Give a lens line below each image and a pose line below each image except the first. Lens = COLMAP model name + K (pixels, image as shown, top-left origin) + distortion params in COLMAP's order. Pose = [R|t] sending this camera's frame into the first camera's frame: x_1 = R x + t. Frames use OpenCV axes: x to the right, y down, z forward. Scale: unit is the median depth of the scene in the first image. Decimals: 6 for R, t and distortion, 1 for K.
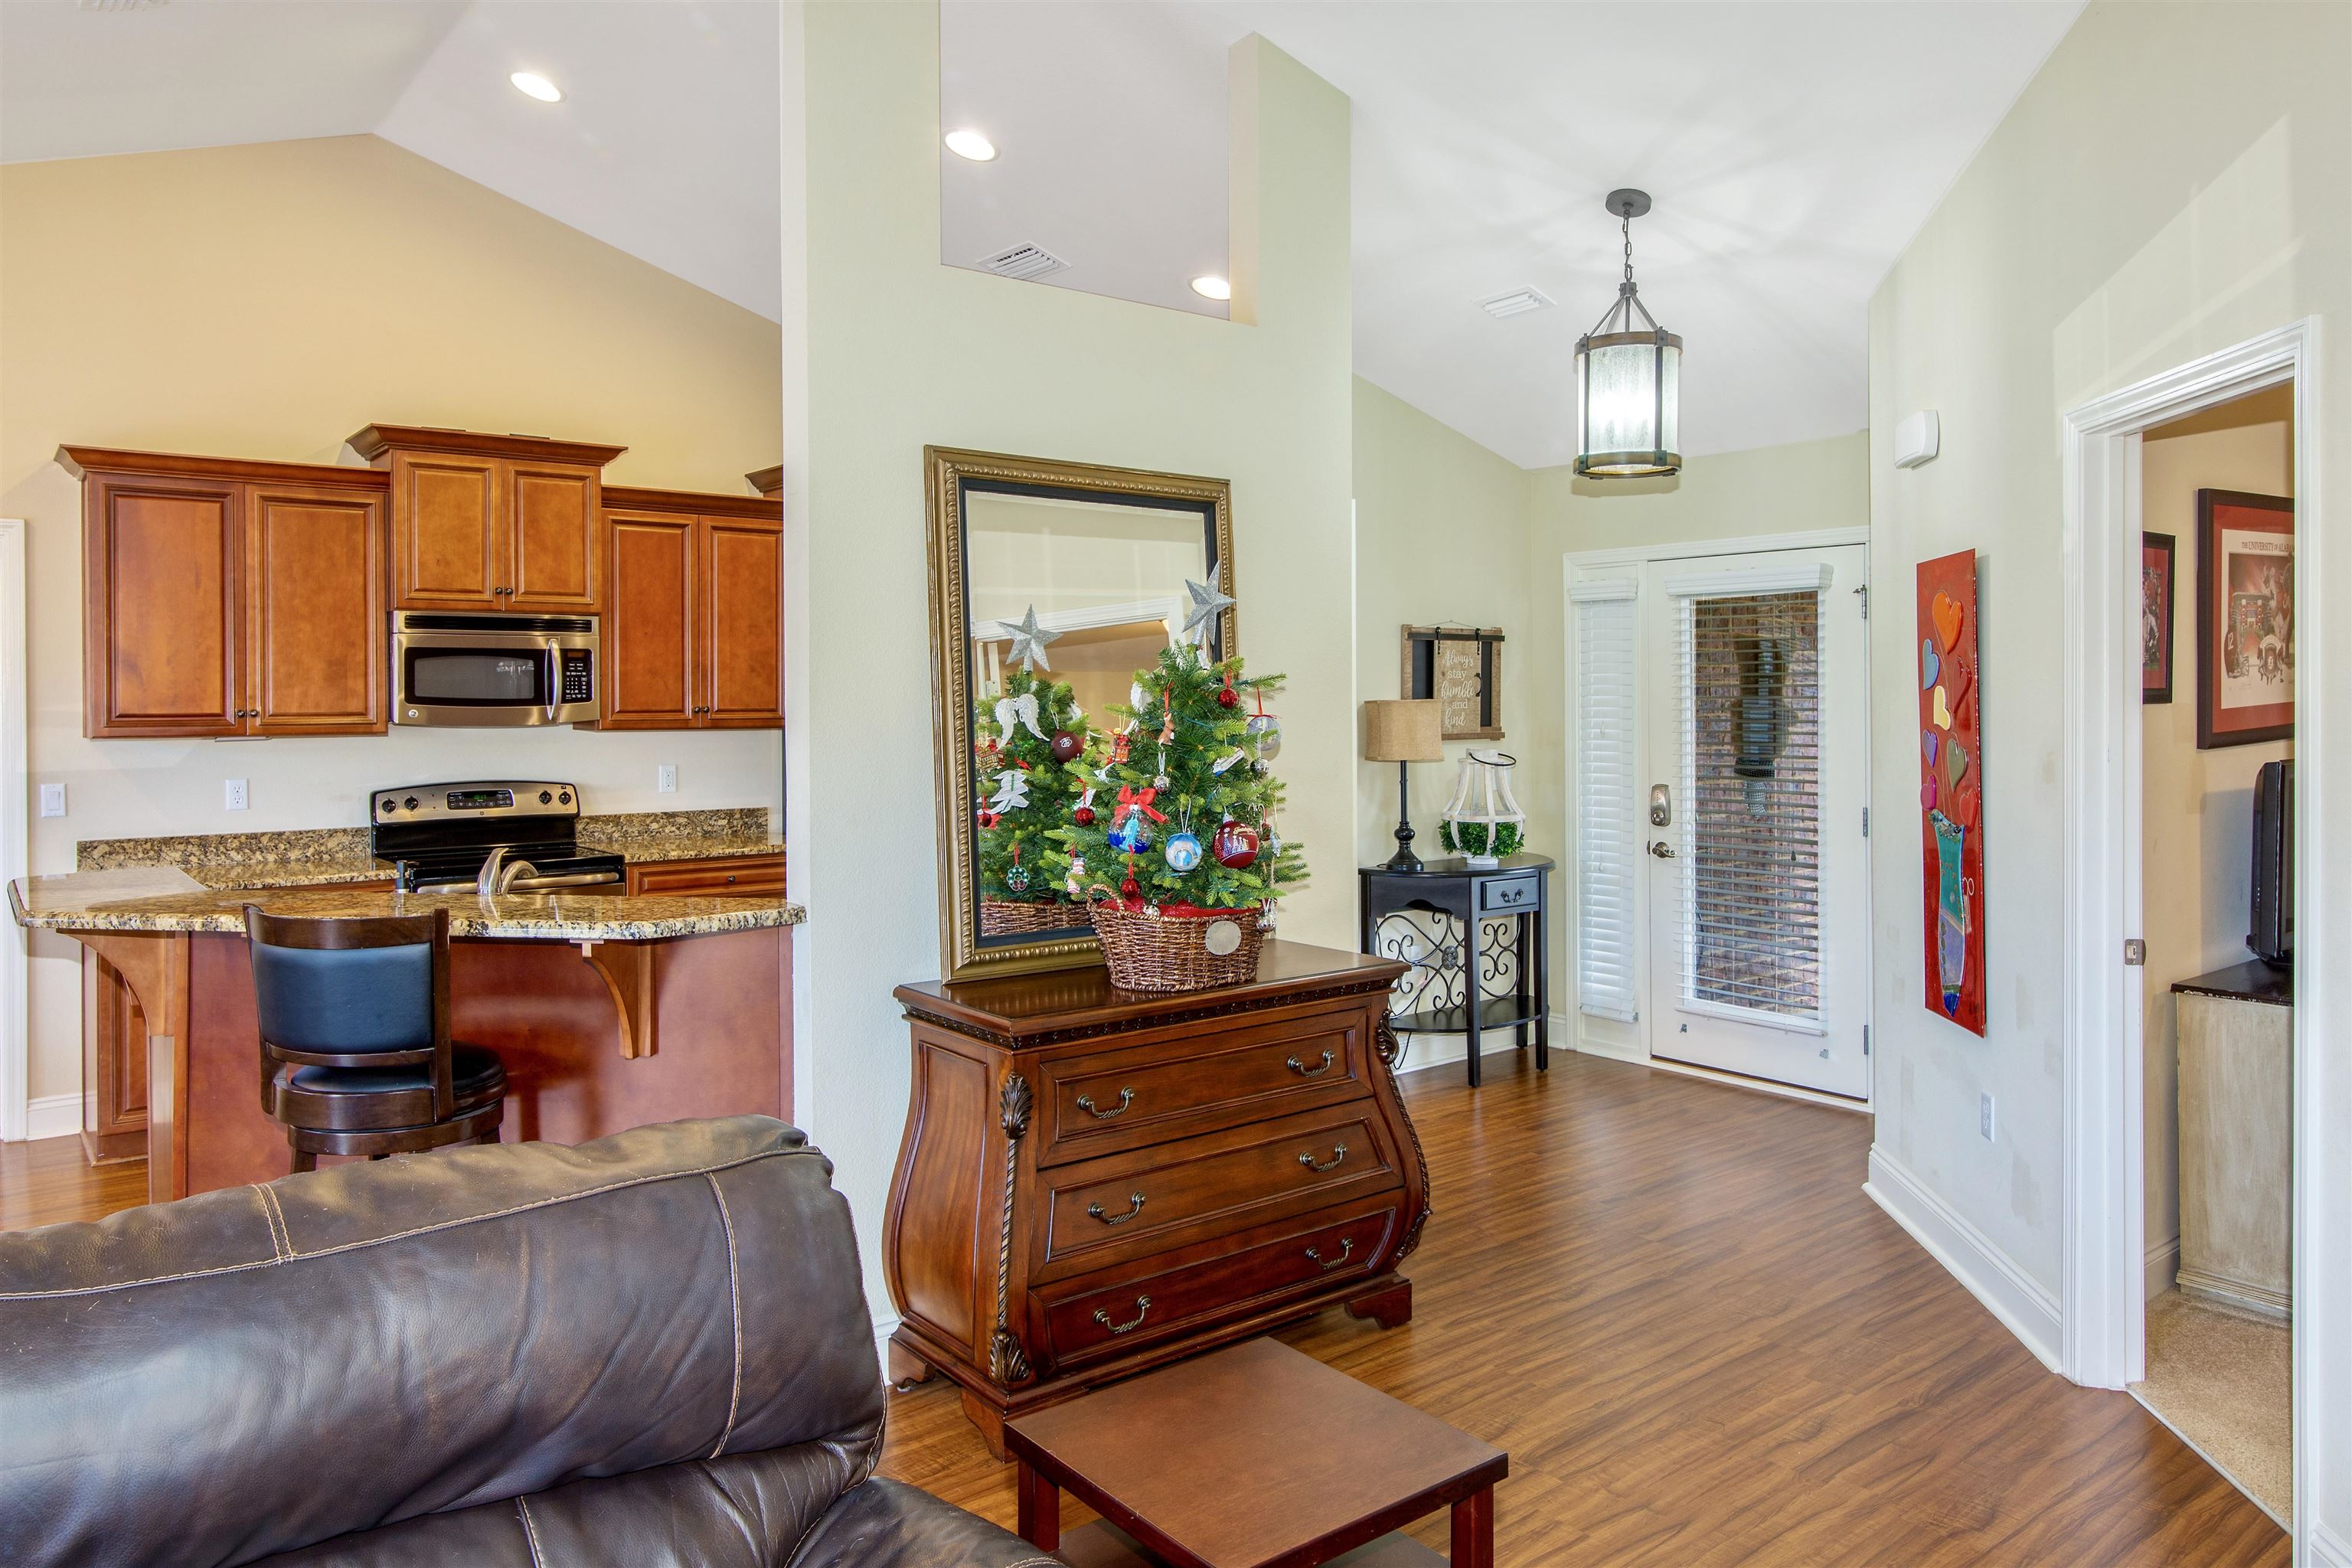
lens RADIAL K [[1563.1, 0, 1191.3], [0, 1563.1, 719.6], [0, 0, 1]] dist [0.003433, 0.004772]
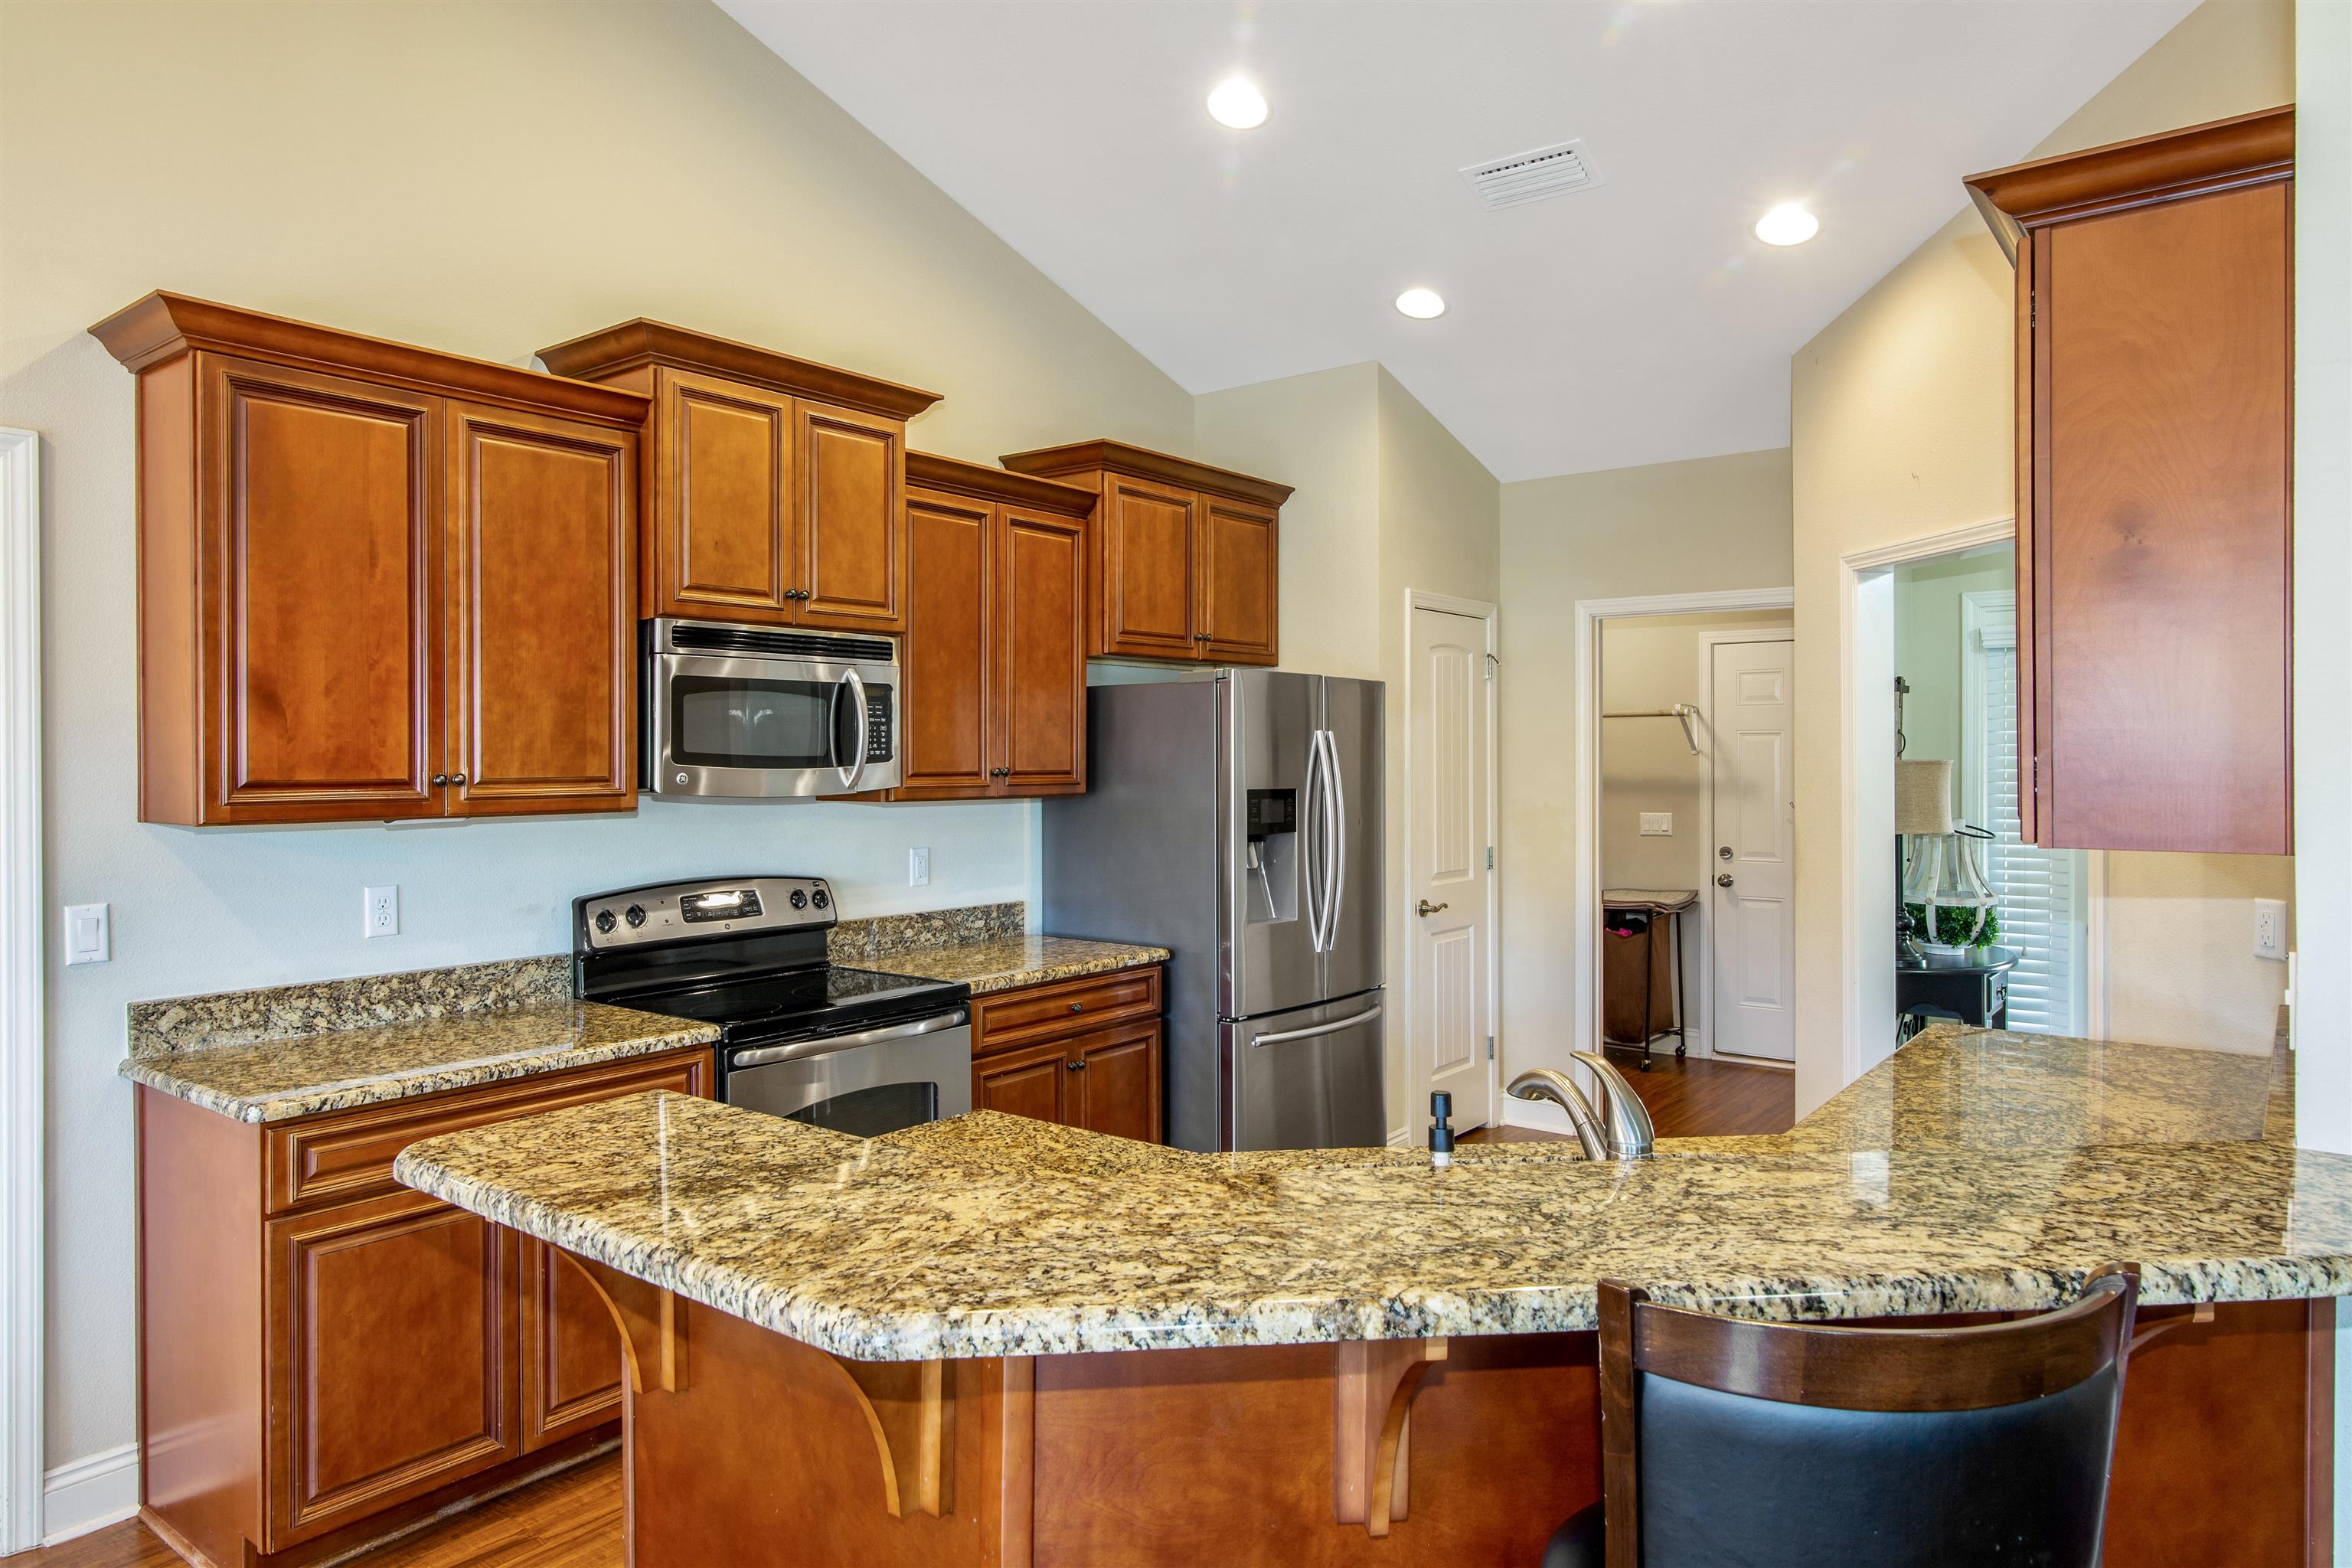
lens RADIAL K [[1437.9, 0, 1175.0], [0, 1437.9, 772.6], [0, 0, 1]] dist [0.006715, 0.000495]
pose [[0.970565, -0.000027, 0.240839, -0.441833], [0.000514, 0.999998, -0.001961, -0.005100], [-0.240839, 0.002027, 0.970563, 0.375980]]
